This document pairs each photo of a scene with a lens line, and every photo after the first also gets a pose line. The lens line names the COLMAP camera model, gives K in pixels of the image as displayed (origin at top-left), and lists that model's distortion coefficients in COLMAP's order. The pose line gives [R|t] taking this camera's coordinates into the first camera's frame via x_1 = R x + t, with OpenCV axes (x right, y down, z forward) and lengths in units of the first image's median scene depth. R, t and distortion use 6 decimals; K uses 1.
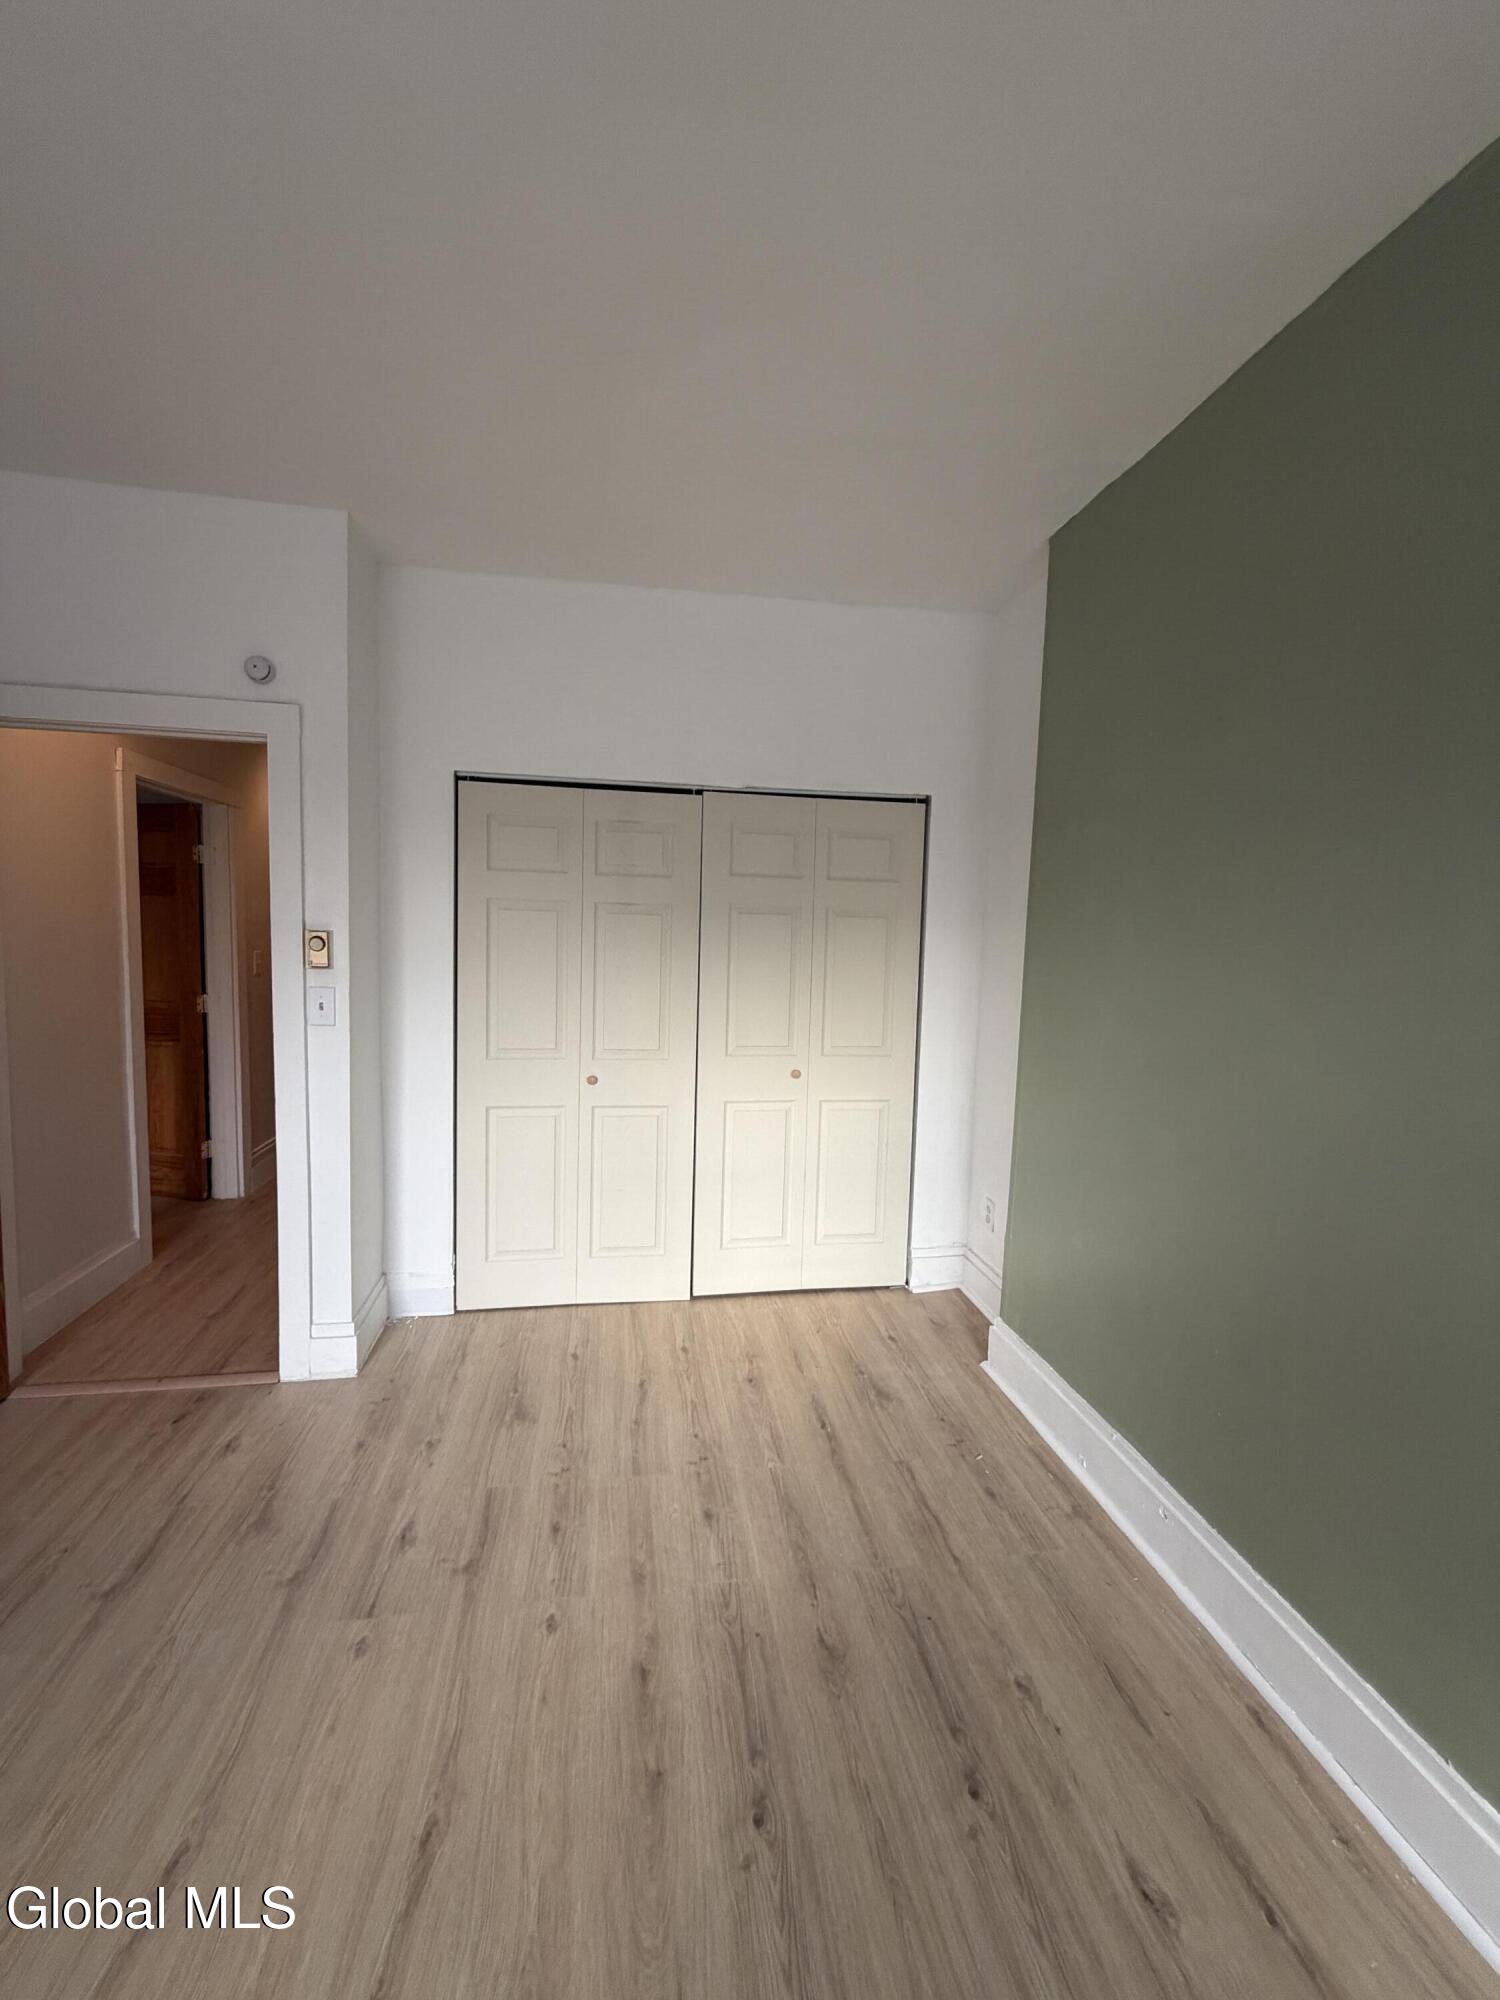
lens RADIAL K [[799.6, 0, 748.7], [0, 799.6, 997.4], [0, 0, 1]] dist [0.000448, 0.001130]
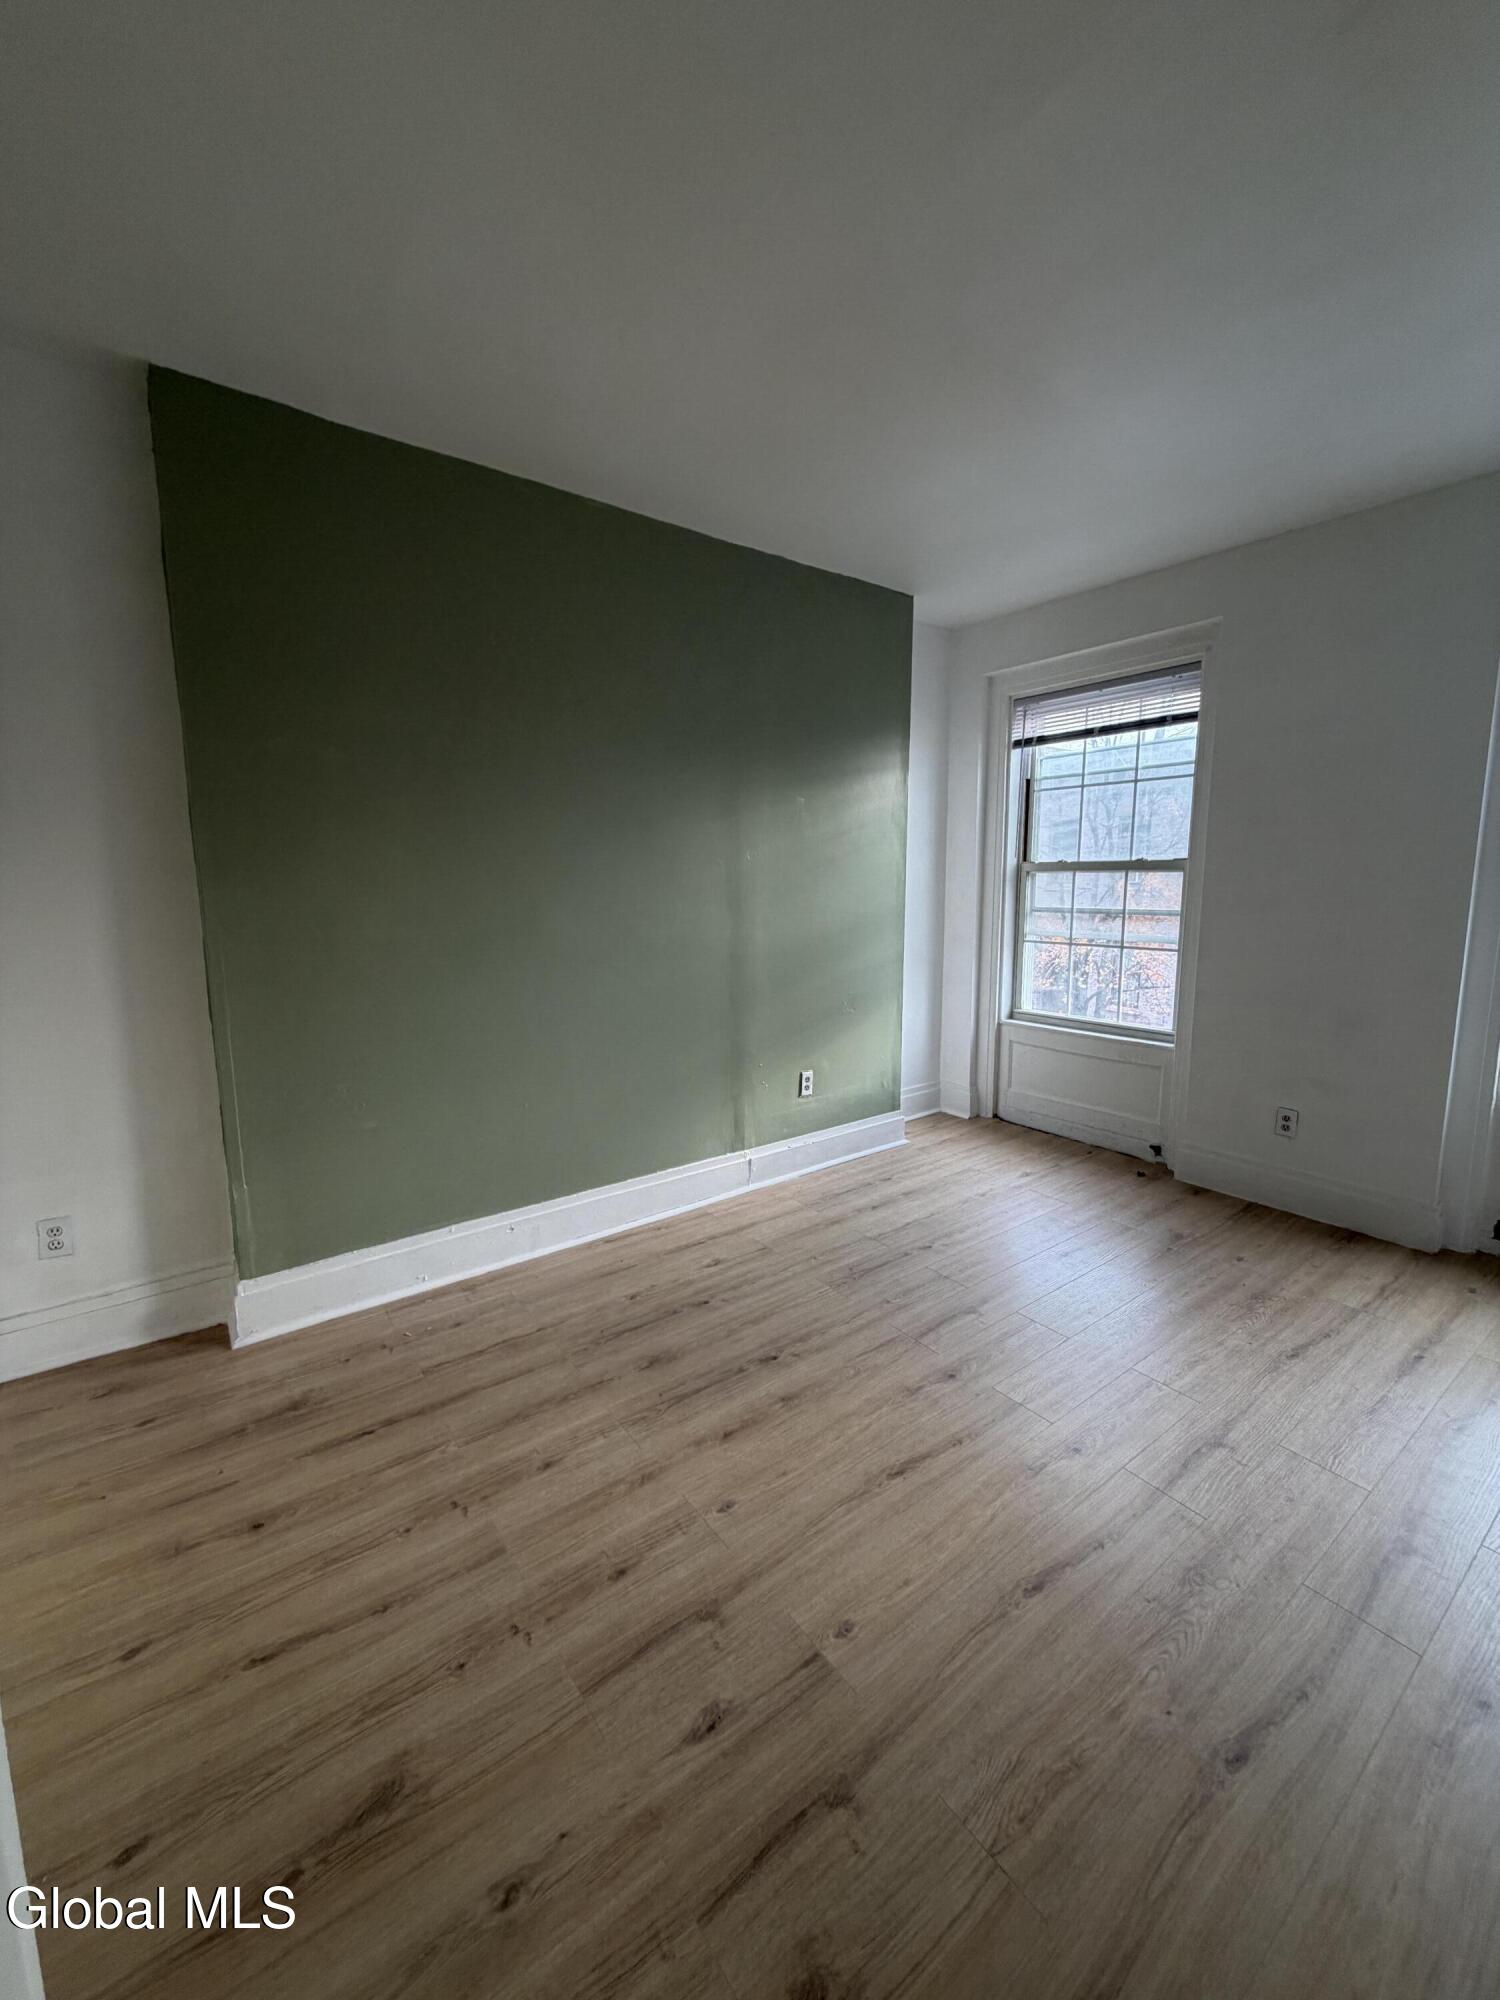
lens RADIAL K [[799.6, 0, 747.8], [0, 799.6, 996.1], [0, 0, 1]] dist [0.000448, 0.001130]
pose [[-0.463719, -0.154277, 0.872446, -1.098017], [0.066658, 0.975856, 0.207993, -0.097061], [-0.883471, 0.154606, -0.442240, 1.361253]]
